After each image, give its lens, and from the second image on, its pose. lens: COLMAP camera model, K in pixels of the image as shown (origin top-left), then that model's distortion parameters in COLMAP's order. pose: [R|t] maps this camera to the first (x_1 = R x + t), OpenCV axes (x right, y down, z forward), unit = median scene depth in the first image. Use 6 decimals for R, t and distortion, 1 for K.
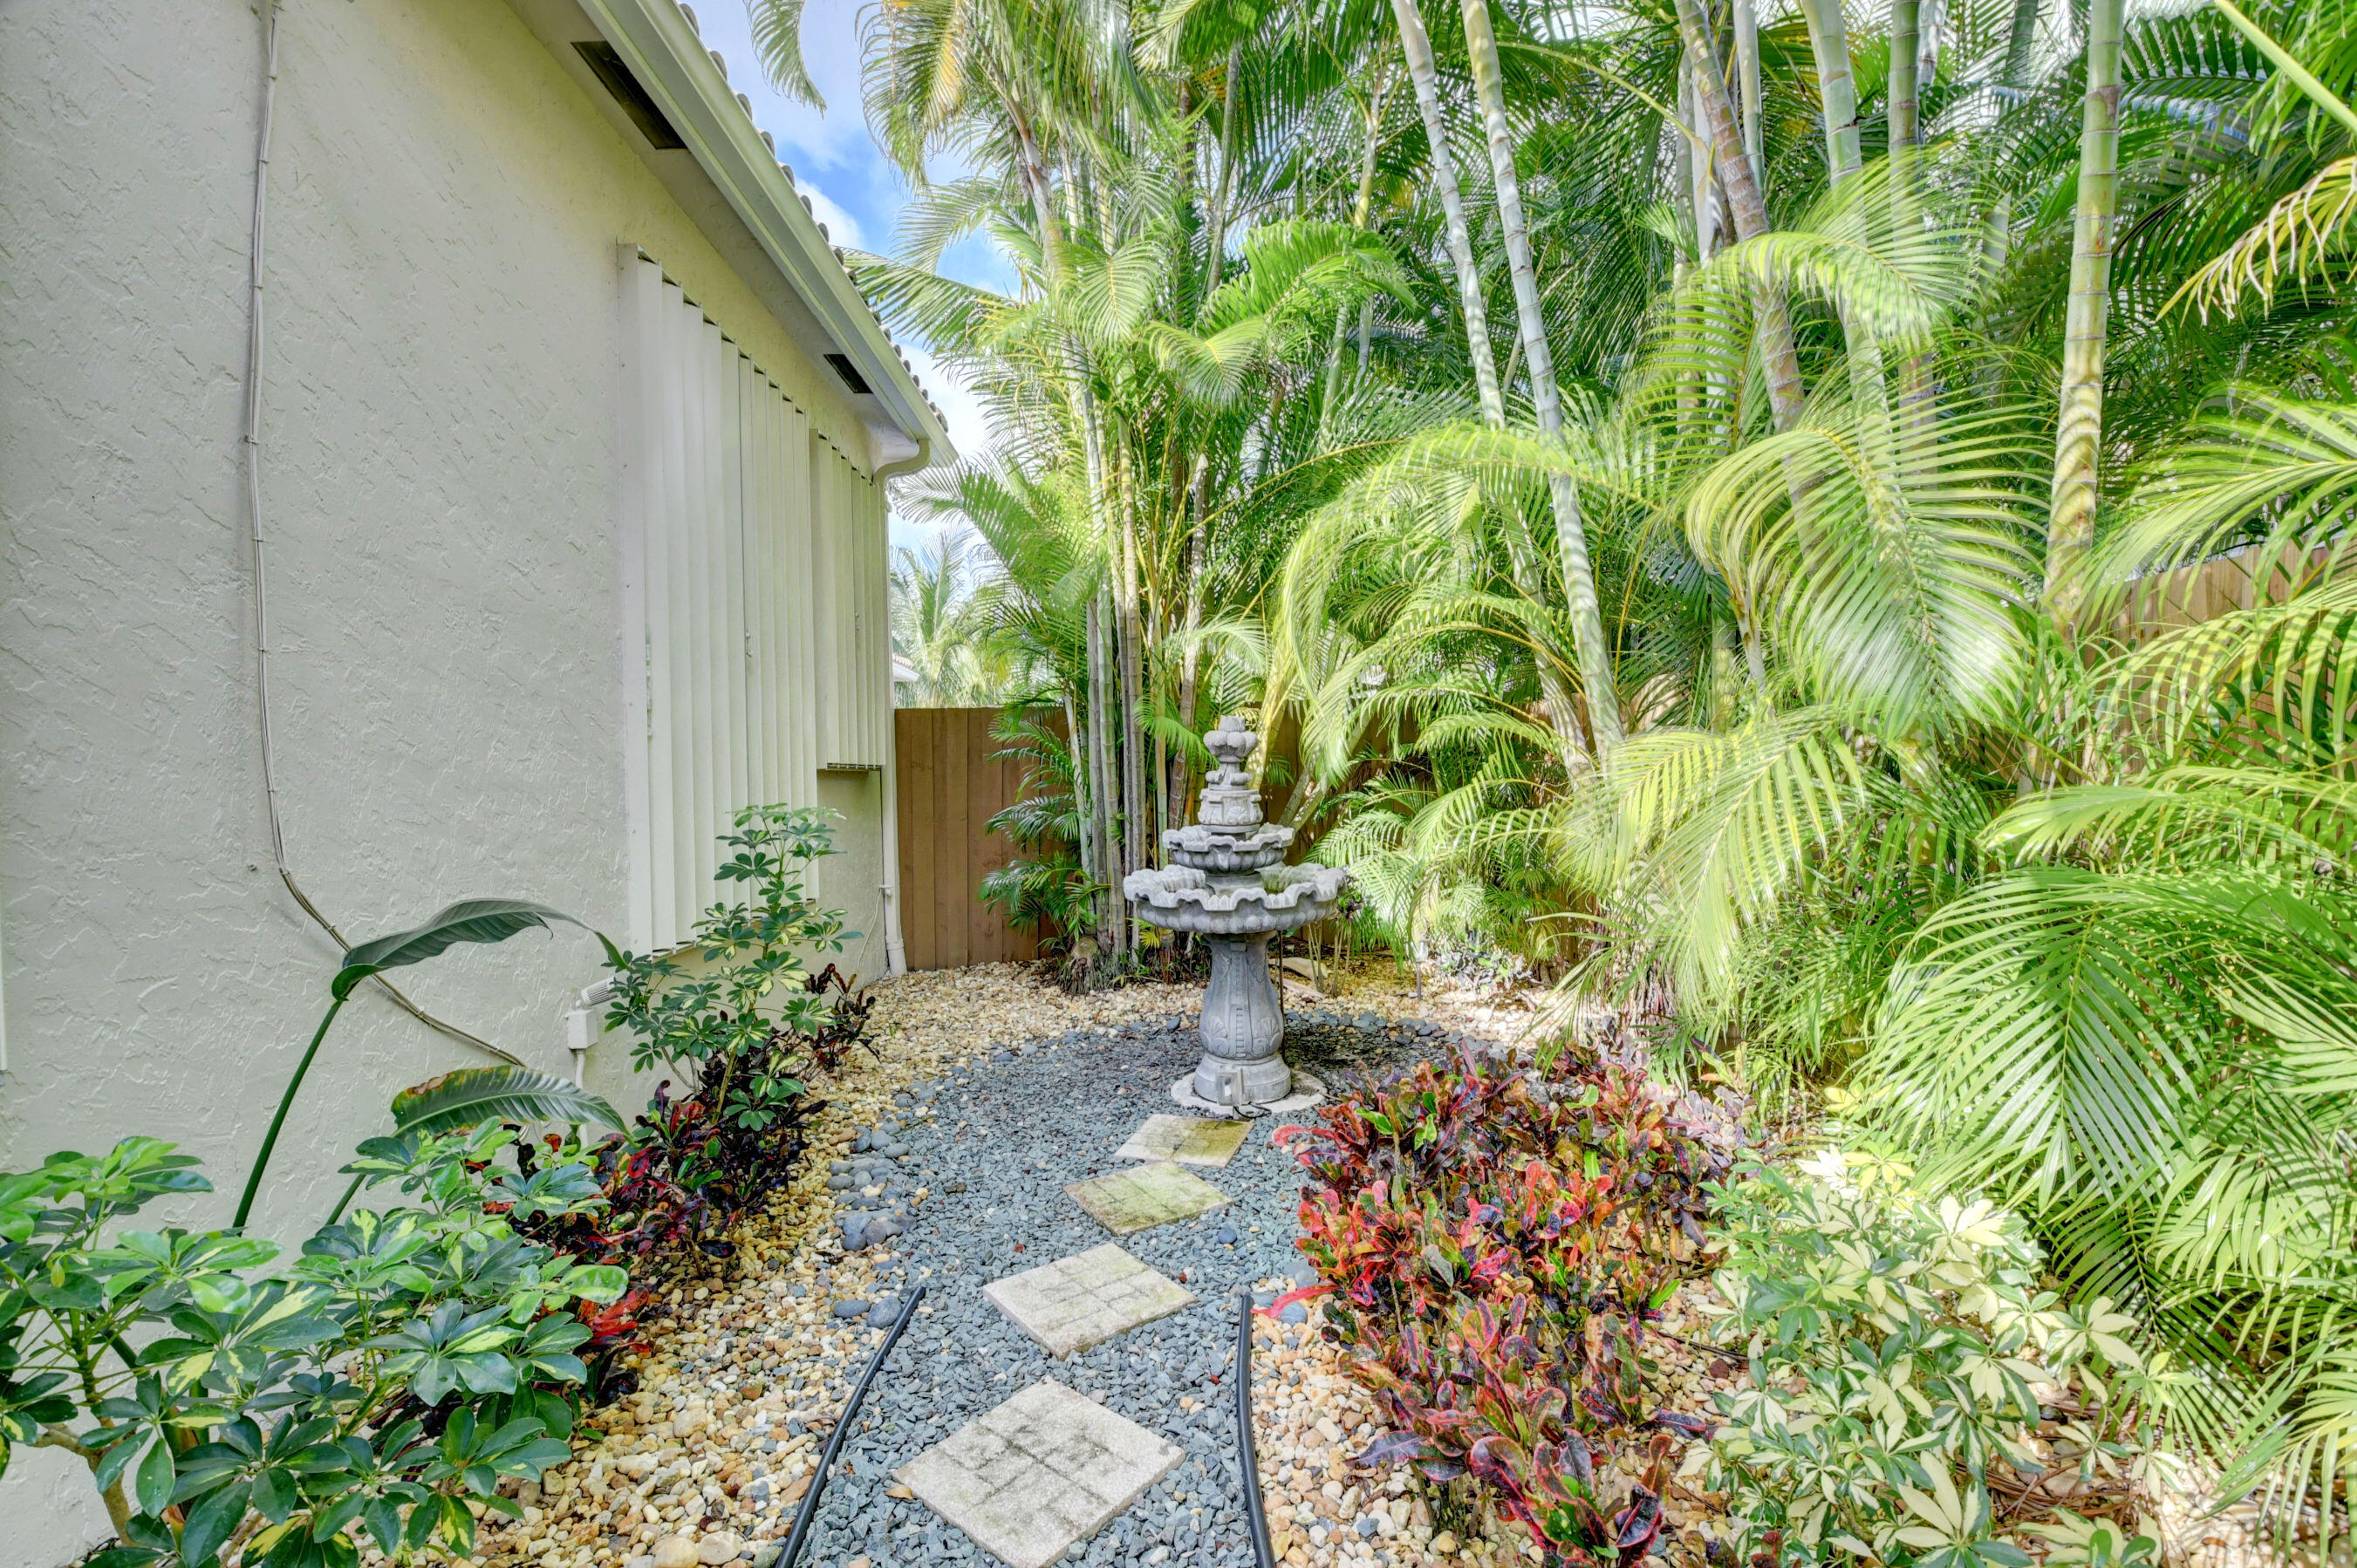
lens RADIAL K [[1036.4, 0, 1181.2], [0, 1036.4, 785.9], [0, 0, 1]] dist [-0.002113, -0.012747]
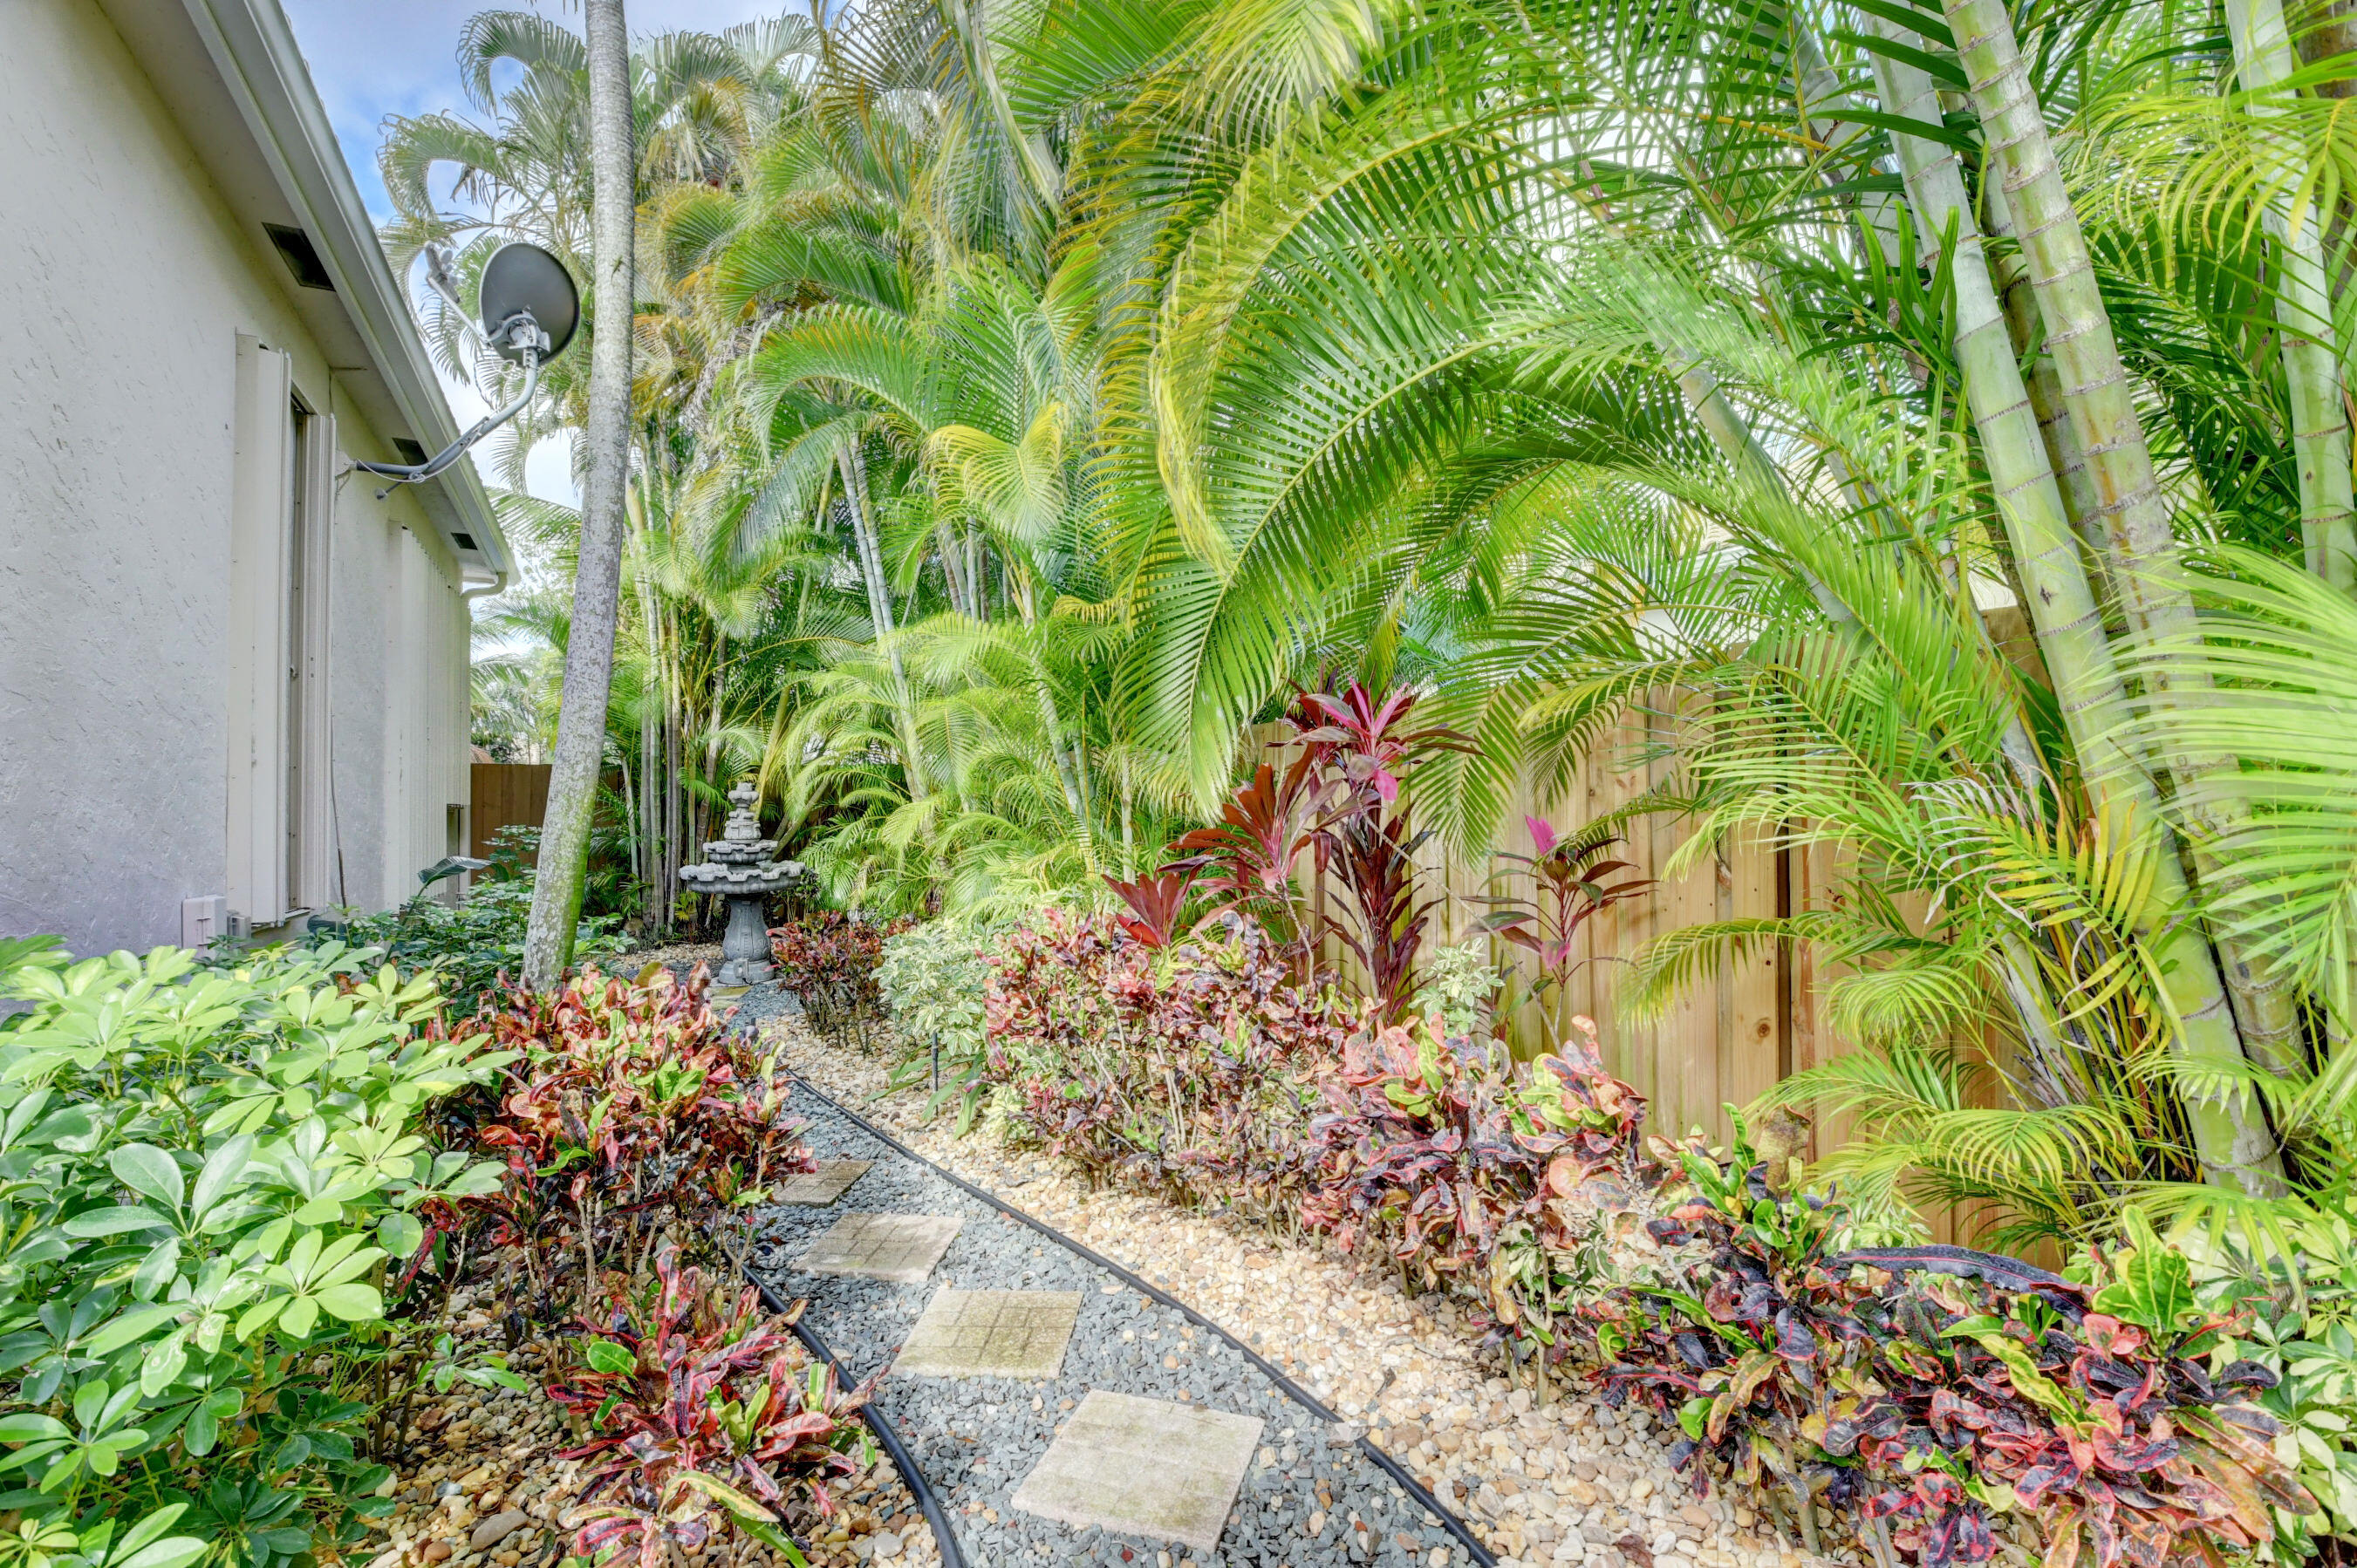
lens RADIAL K [[1036.4, 0, 1189.3], [0, 1036.4, 788.3], [0, 0, 1]] dist [-0.002113, -0.012747]
pose [[0.886098, 0.020121, 0.463061, -0.102701], [-0.001583, 0.999183, -0.040387, 0.017558], [-0.463495, 0.035054, 0.885406, -1.018844]]
